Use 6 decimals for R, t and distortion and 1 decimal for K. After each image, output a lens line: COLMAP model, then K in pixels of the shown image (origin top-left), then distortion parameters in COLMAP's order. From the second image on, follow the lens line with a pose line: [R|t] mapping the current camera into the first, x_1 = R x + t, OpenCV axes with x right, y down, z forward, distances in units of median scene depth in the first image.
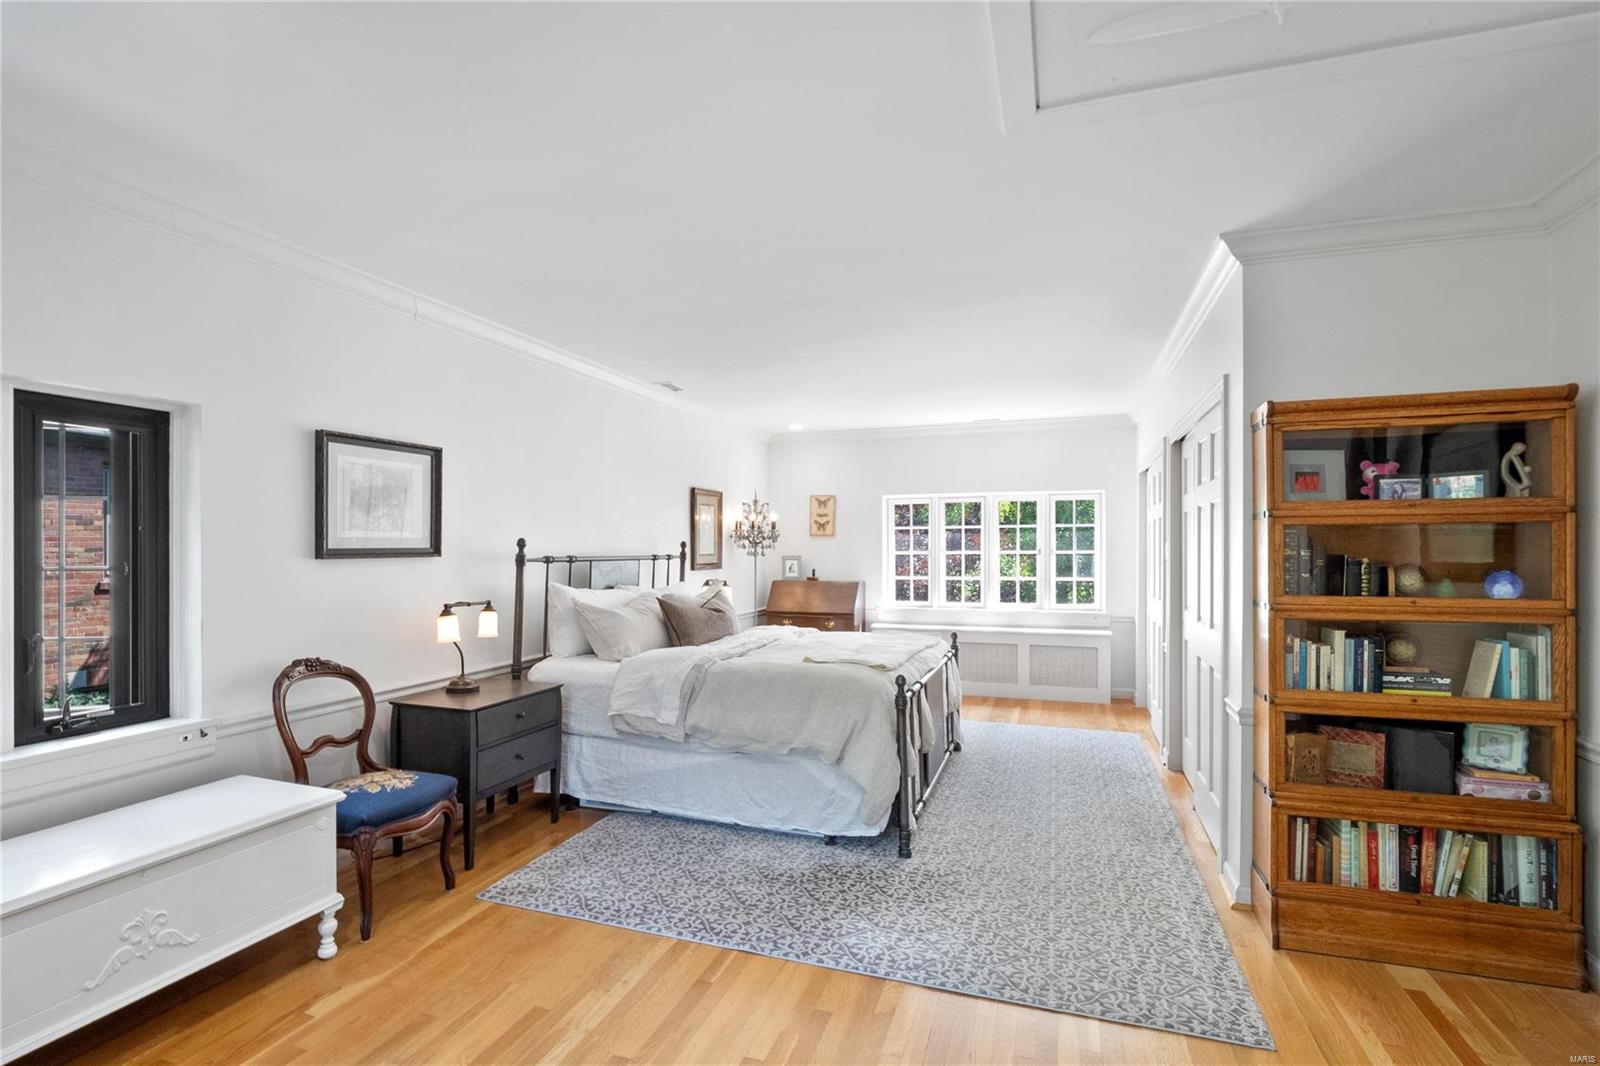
lens RADIAL K [[771.4, 0, 800.5], [0, 771.4, 544.9], [0, 0, 1]] dist [-0.000146, -0.001520]
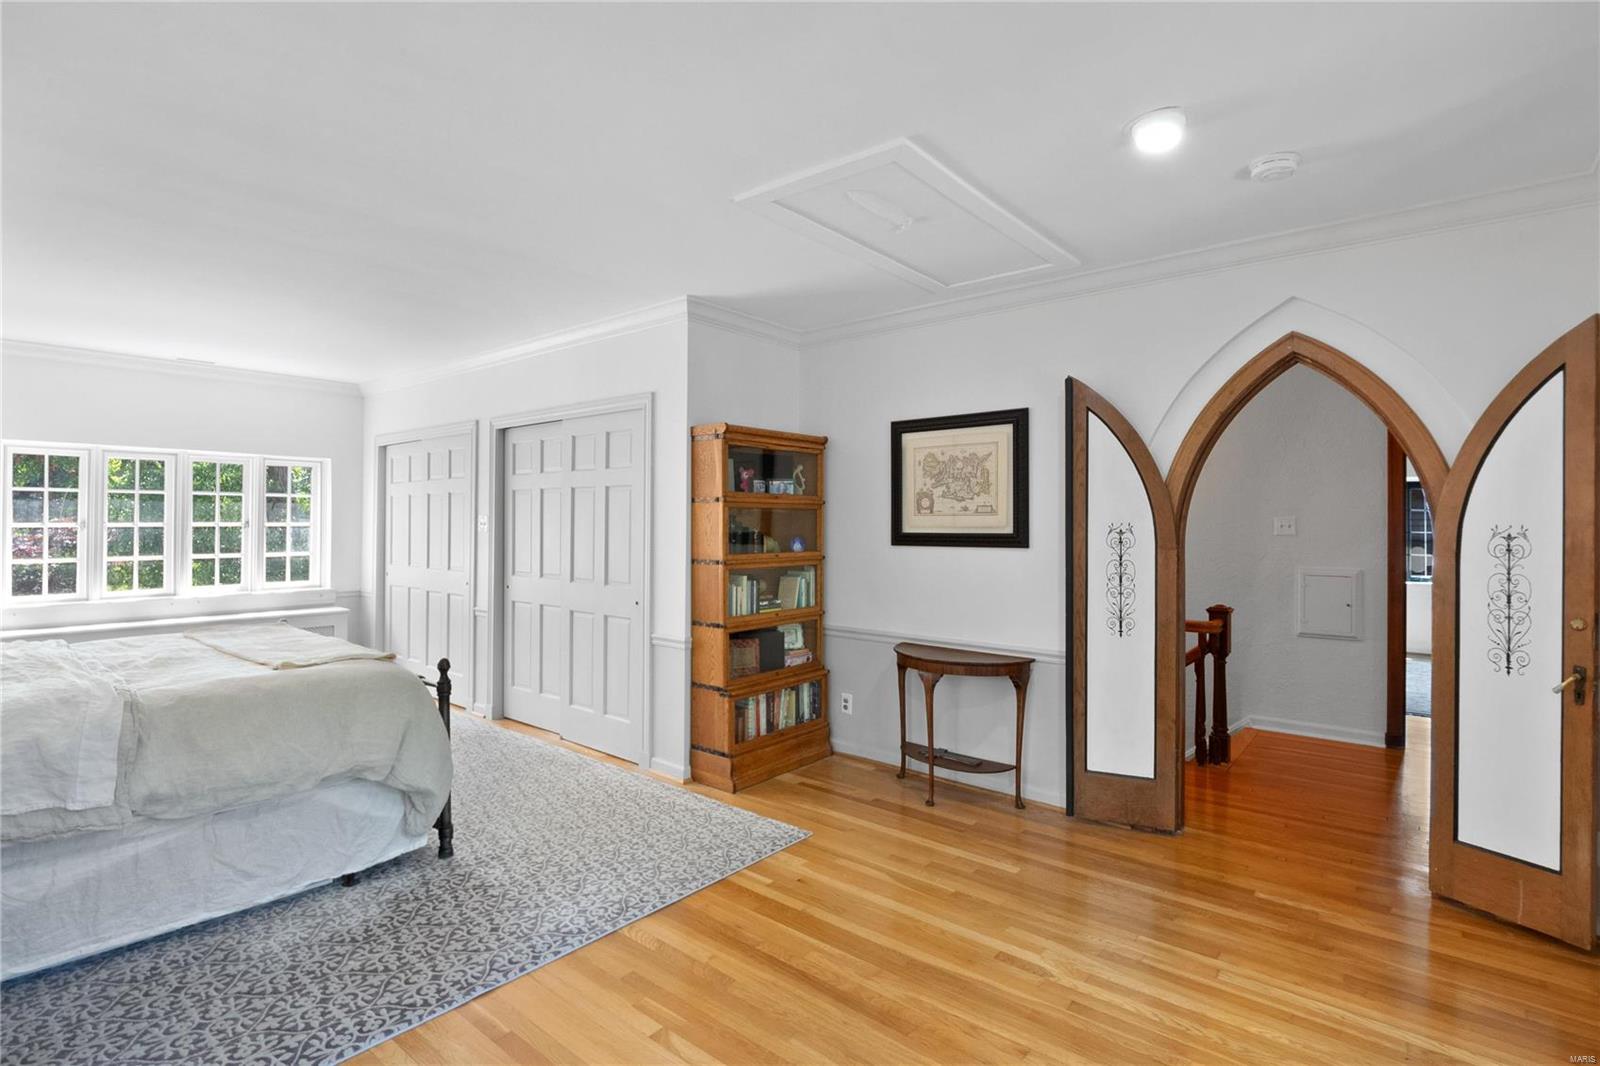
lens RADIAL K [[771.4, 0, 756.4], [0, 771.4, 516.7], [0, 0, 1]] dist [-0.000146, -0.001520]
pose [[0.388677, 0.006398, 0.921352, -0.677581], [-0.009182, 0.999953, -0.003071, -0.004261], [-0.921328, -0.007266, 0.388718, 0.353751]]
